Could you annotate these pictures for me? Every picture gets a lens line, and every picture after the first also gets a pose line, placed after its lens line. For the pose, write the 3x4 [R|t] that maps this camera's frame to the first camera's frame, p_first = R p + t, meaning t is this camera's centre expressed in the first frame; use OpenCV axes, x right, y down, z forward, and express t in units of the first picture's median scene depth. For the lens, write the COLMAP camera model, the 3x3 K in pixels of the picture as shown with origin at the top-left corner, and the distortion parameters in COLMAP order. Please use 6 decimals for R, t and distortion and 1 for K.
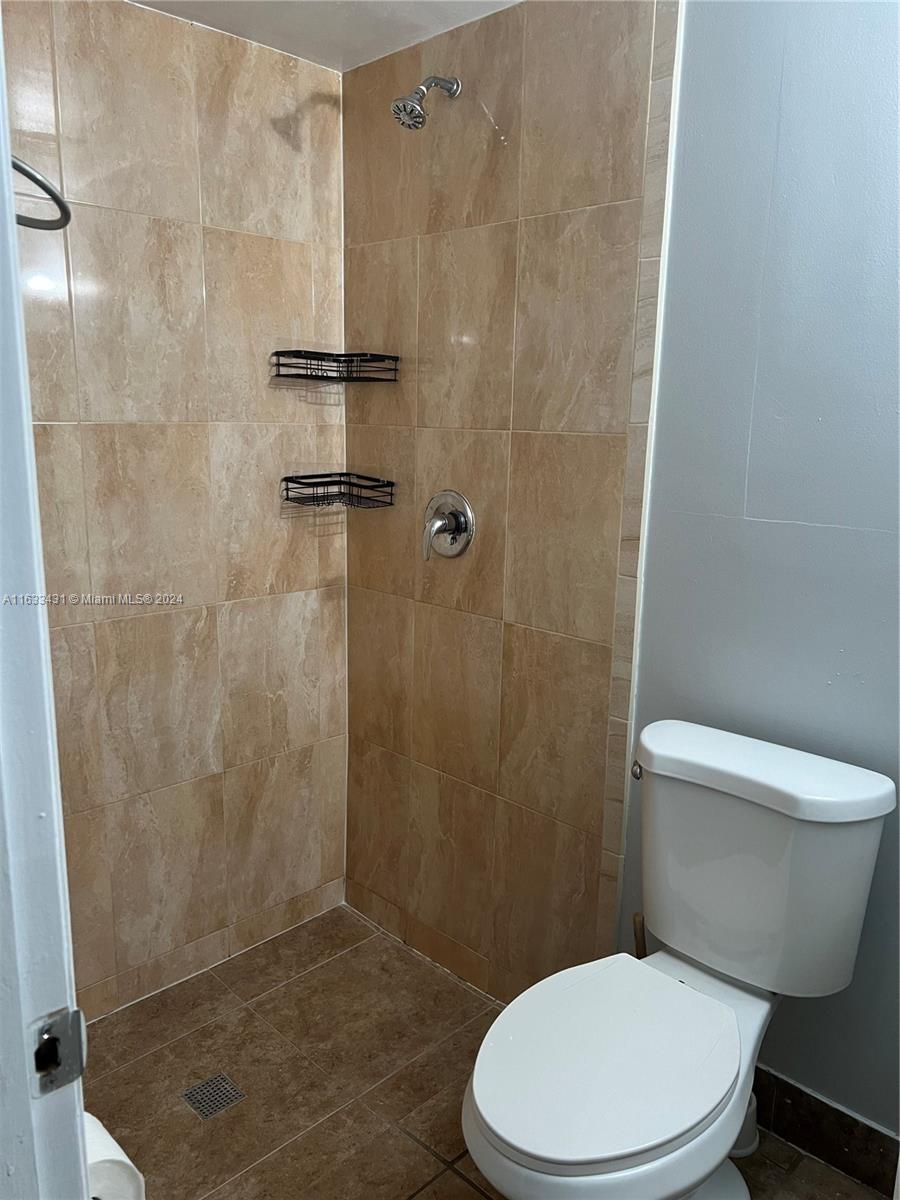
lens RADIAL K [[905.1, 0, 442.0], [0, 905.1, 604.5], [0, 0, 1]] dist [0.046715, -0.057435]
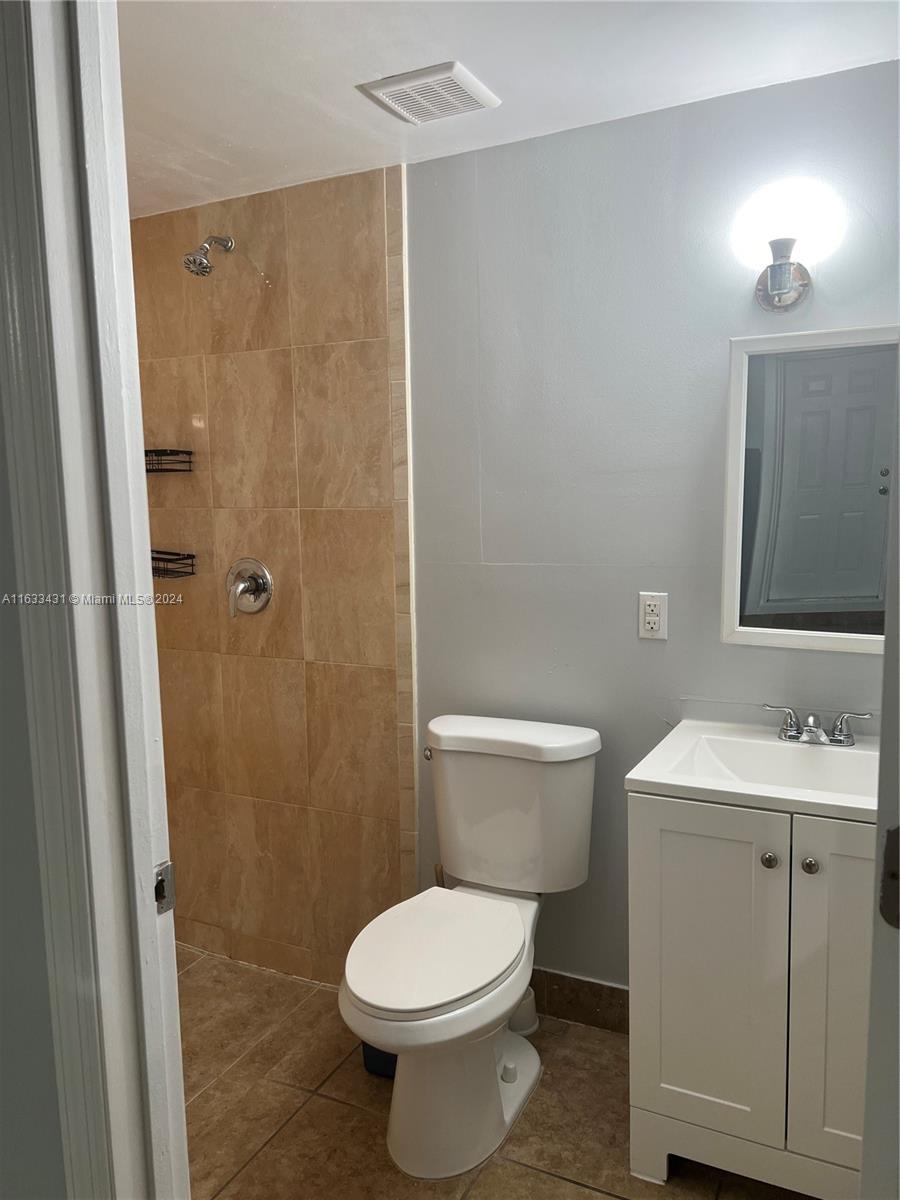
lens RADIAL K [[905.1, 0, 453.0], [0, 905.1, 602.2], [0, 0, 1]] dist [0.046715, -0.057435]
pose [[0.945485, -0.074181, 0.317104, -0.134054], [0.100064, 0.992783, -0.066107, 0.043760], [-0.309912, 0.094234, 0.946084, -0.254379]]
